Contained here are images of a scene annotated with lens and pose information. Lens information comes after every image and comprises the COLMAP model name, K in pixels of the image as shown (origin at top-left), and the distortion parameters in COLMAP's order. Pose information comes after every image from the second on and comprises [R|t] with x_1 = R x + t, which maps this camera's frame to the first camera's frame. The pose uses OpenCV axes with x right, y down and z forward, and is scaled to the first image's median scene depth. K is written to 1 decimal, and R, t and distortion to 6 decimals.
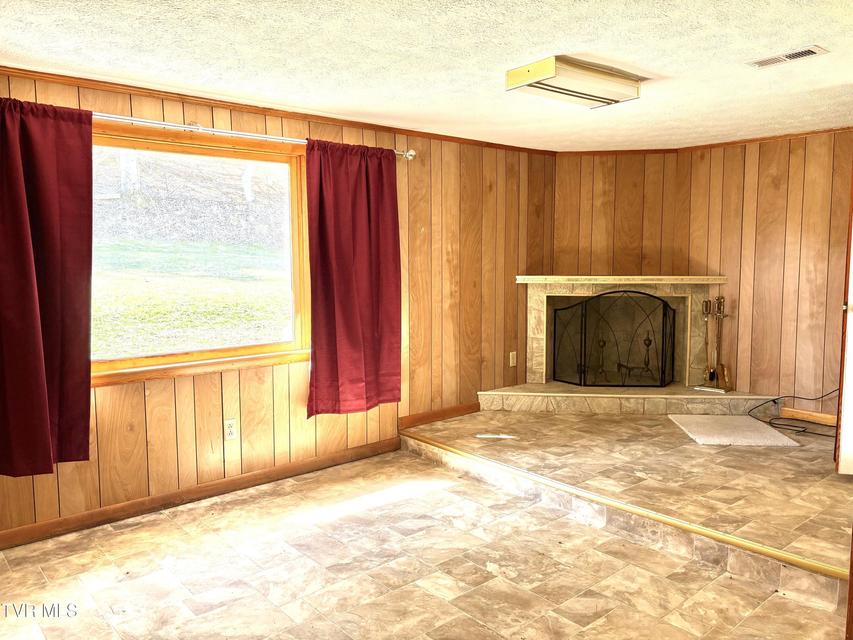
lens RADIAL K [[638.9, 0, 423.8], [0, 638.9, 321.1], [0, 0, 1]] dist [0.040149, -0.044130]
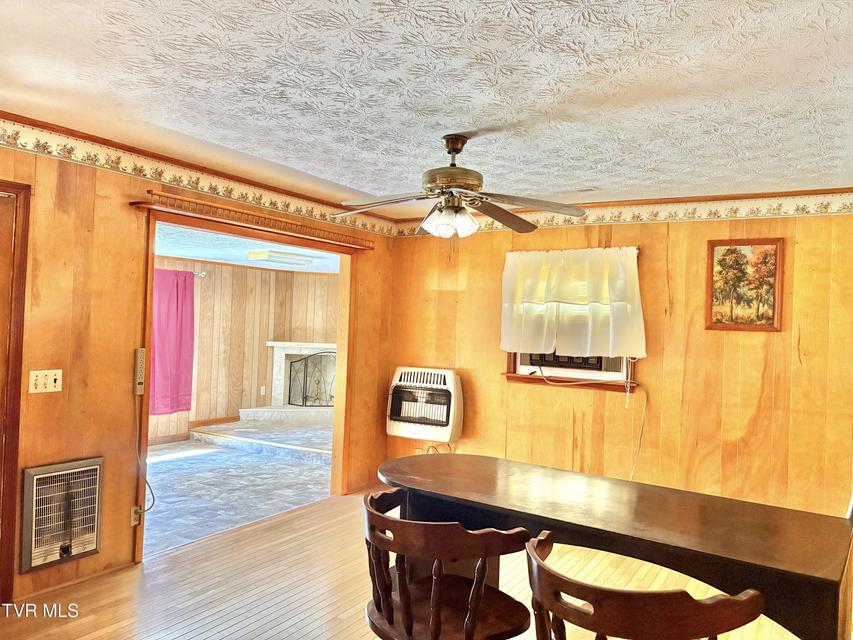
lens RADIAL K [[638.9, 0, 428.5], [0, 638.9, 316.5], [0, 0, 1]] dist [0.040149, -0.044130]
pose [[0.950235, 0.040298, 0.308918, 0.025555], [-0.006678, 0.994005, -0.109126, 0.047714], [-0.311464, 0.101632, 0.944807, -0.785041]]
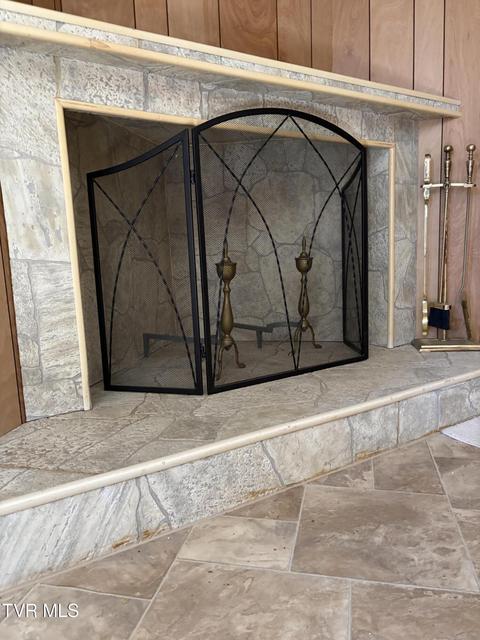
lens RADIAL K [[479.3, 0, 237.5], [0, 479.3, 322.5], [0, 0, 1]] dist [0.040149, -0.044130]
pose [[0.801599, -0.121067, 0.585475, 0.123658], [0.097895, 0.992644, 0.071231, 0.049773], [-0.589792, 0.000217, 0.807555, 0.826161]]
